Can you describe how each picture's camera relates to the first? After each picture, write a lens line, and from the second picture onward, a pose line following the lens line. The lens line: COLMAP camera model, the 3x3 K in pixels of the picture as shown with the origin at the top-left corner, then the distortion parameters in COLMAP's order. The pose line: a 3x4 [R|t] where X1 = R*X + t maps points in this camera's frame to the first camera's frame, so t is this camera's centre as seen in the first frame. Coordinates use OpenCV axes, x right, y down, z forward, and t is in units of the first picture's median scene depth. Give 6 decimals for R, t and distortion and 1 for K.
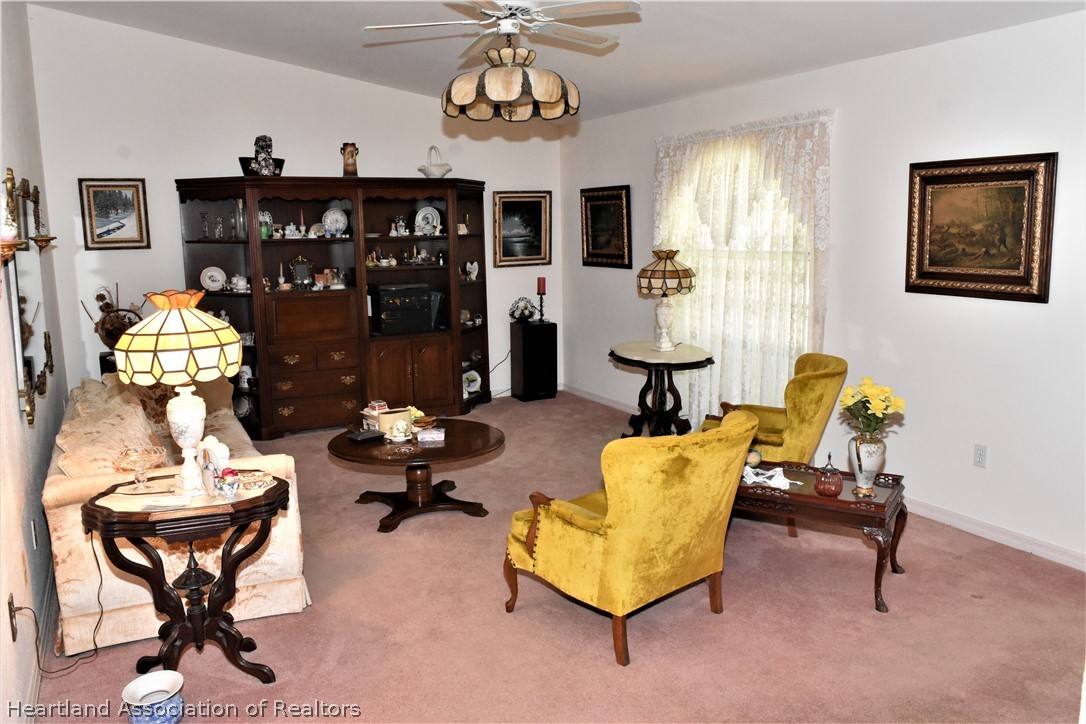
lens RADIAL K [[841.1, 0, 541.4], [0, 841.1, 358.3], [0, 0, 1]] dist [-0.016833, 0.006351]
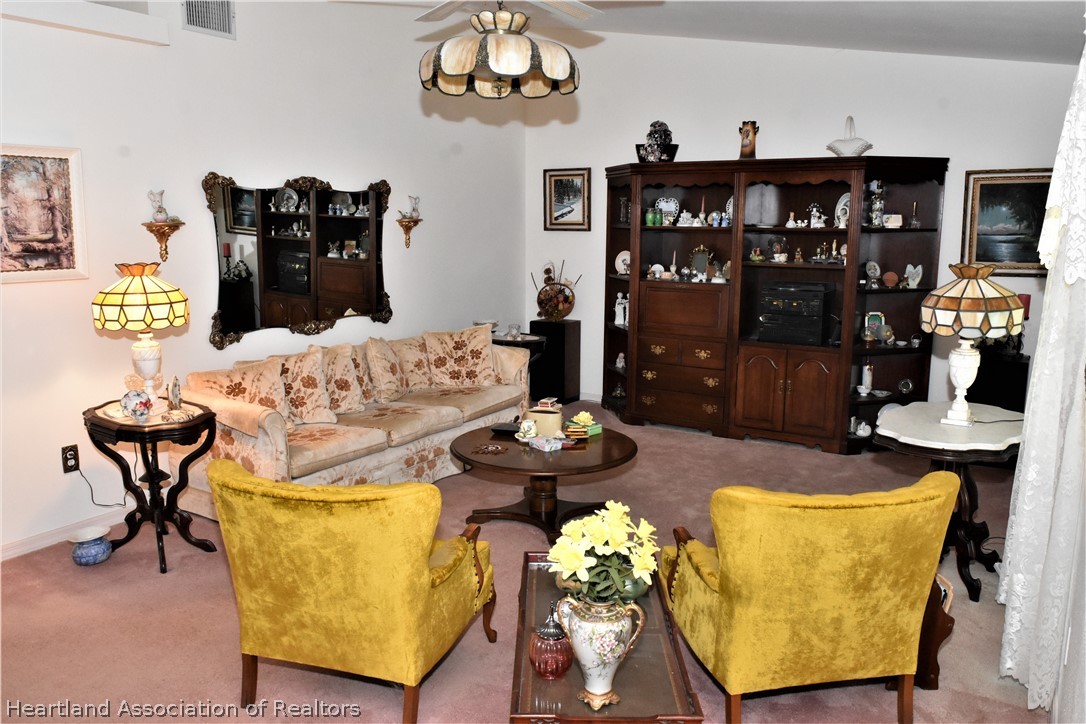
lens RADIAL K [[841.1, 0, 541.4], [0, 841.1, 358.3], [0, 0, 1]] dist [-0.016833, 0.006351]
pose [[0.514349, 0.163226, -0.841904, 0.449391], [-0.143754, 0.984239, 0.102998, -0.068606], [0.845447, 0.068050, 0.529706, 0.357724]]
